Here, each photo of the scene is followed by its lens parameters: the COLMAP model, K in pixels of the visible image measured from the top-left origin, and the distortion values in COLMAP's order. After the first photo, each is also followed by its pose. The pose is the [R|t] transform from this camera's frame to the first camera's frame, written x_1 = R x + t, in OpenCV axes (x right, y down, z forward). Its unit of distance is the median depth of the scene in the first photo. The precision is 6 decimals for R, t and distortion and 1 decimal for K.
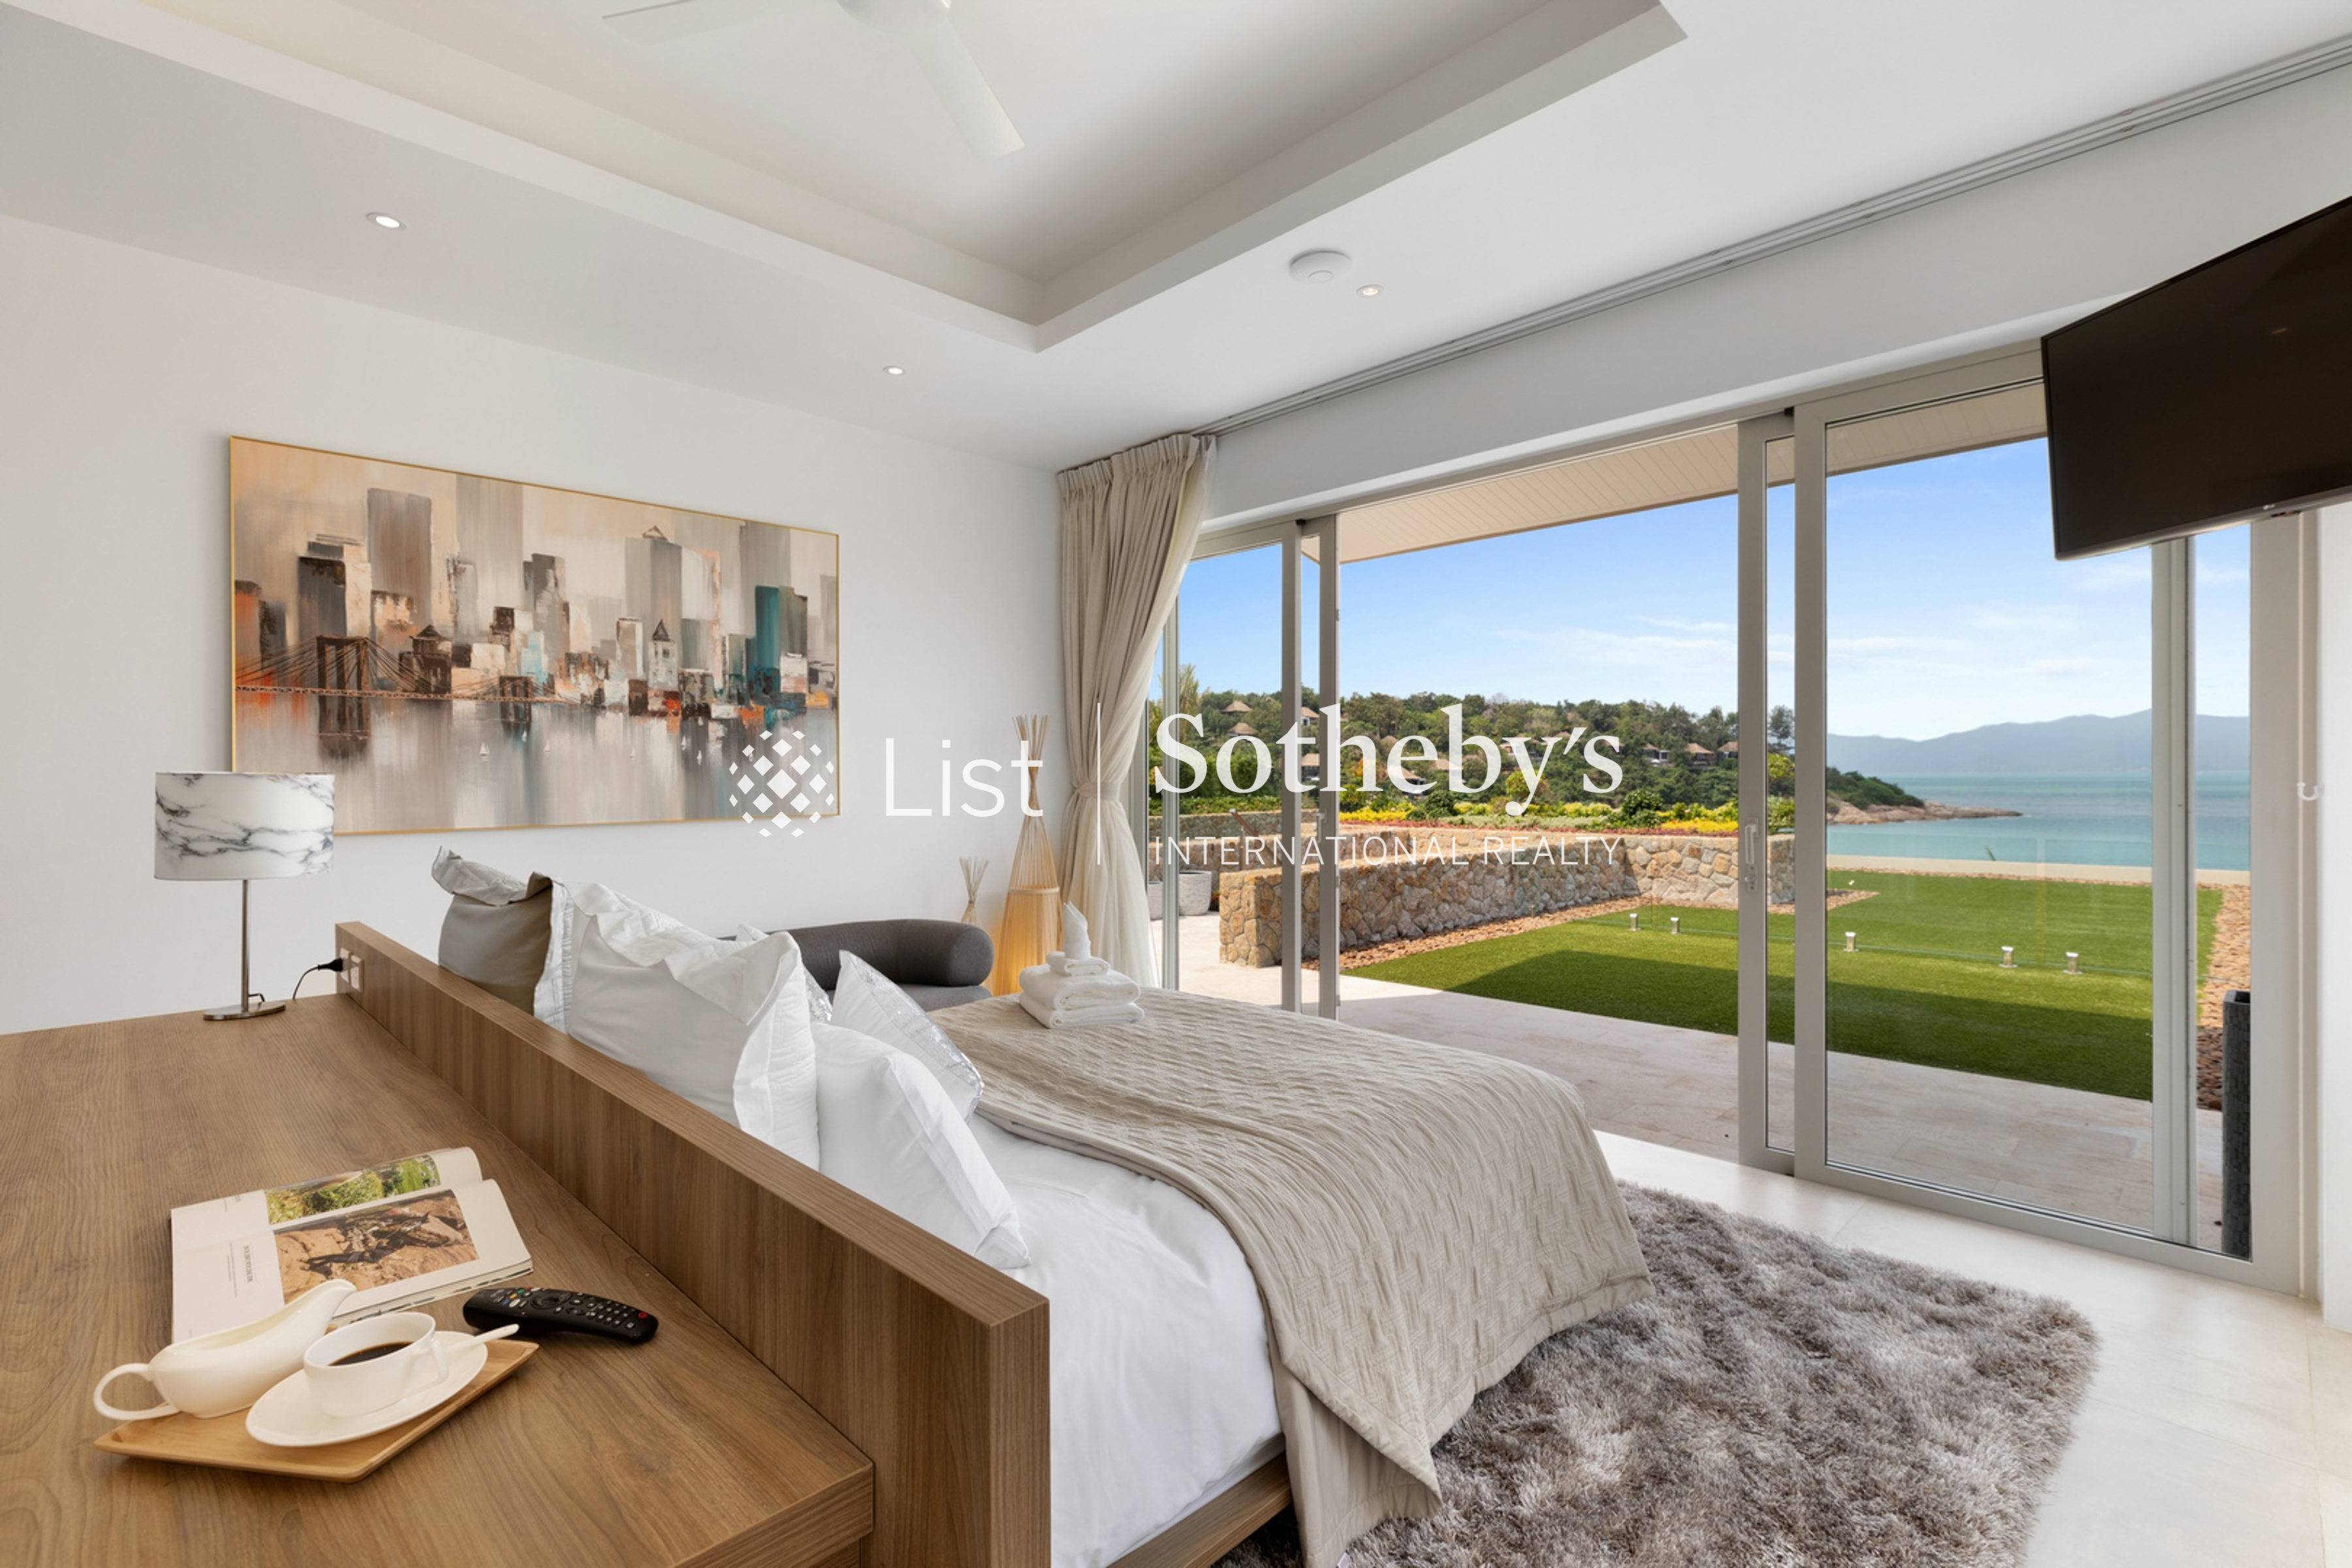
lens RADIAL K [[1066.3, 0, 1185.1], [0, 1066.3, 777.1], [0, 0, 1]] dist [0.005412, 0.000215]
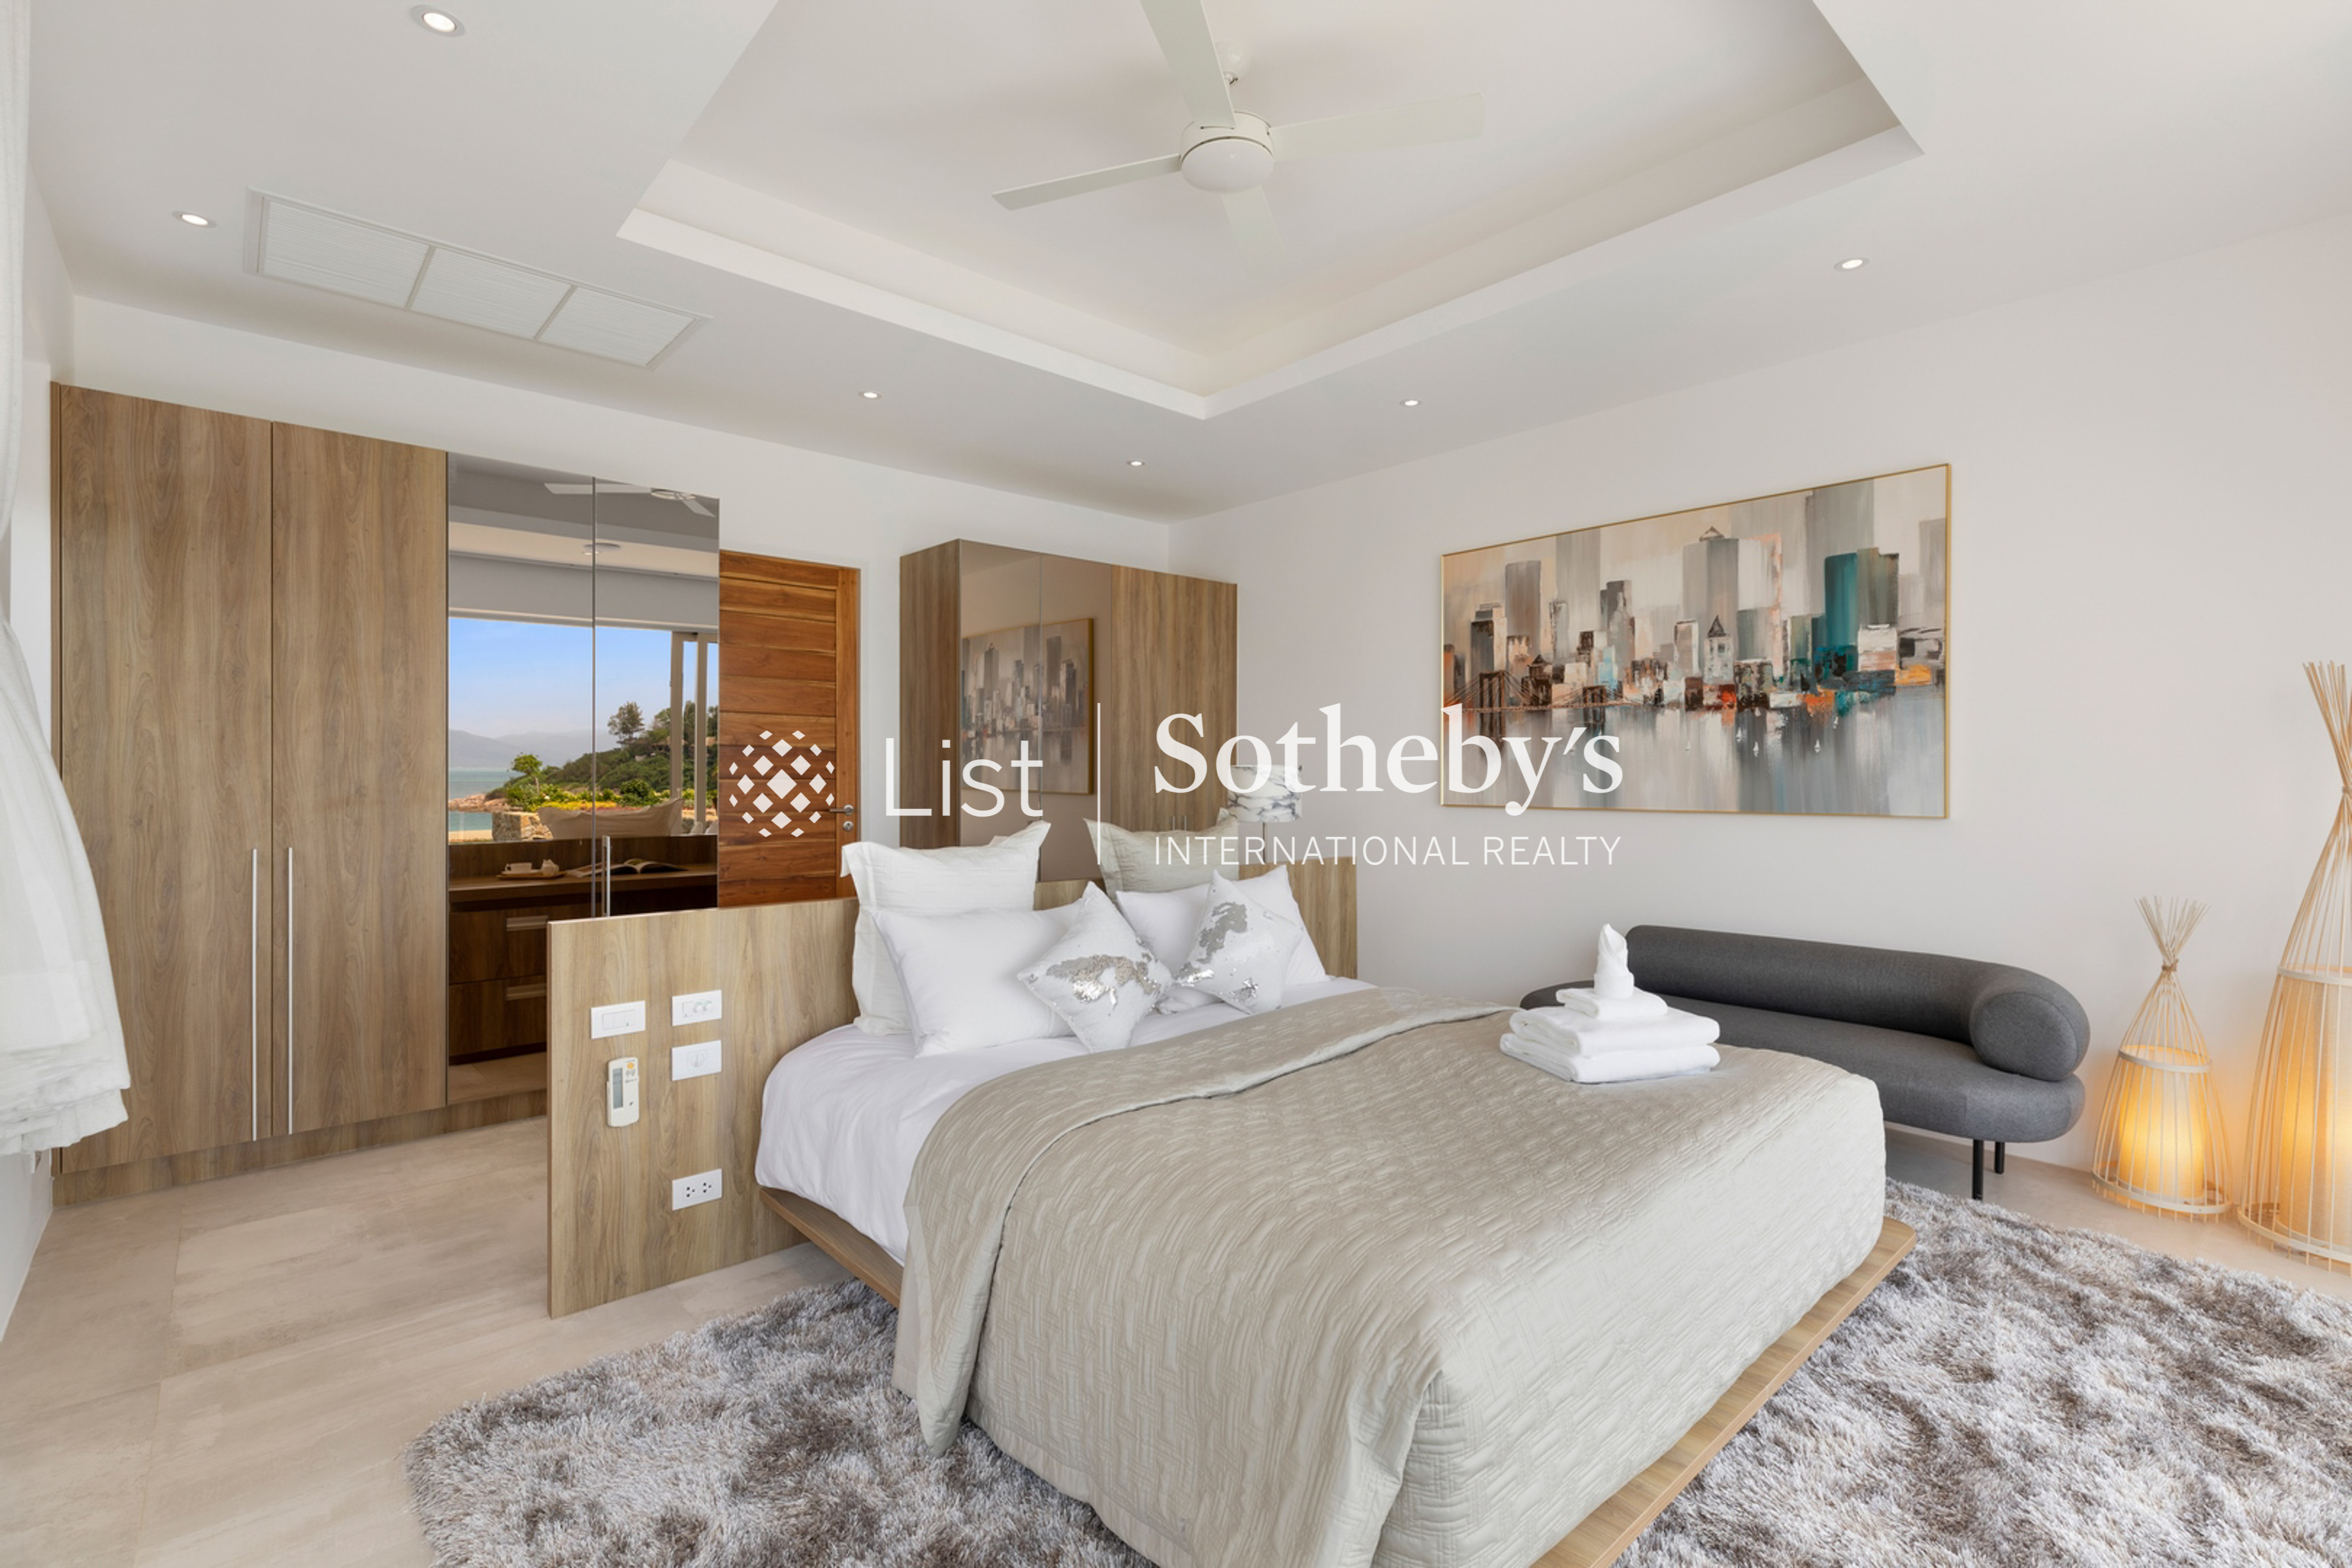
lens RADIAL K [[1066.3, 0, 1177.5], [0, 1066.3, 767.0], [0, 0, 1]] dist [0.005412, 0.000215]
pose [[-0.060481, 0.005428, -0.998155, 0.583923], [-0.000641, 0.999985, 0.005477, -0.007319], [0.998169, 0.000971, -0.060477, 0.556790]]
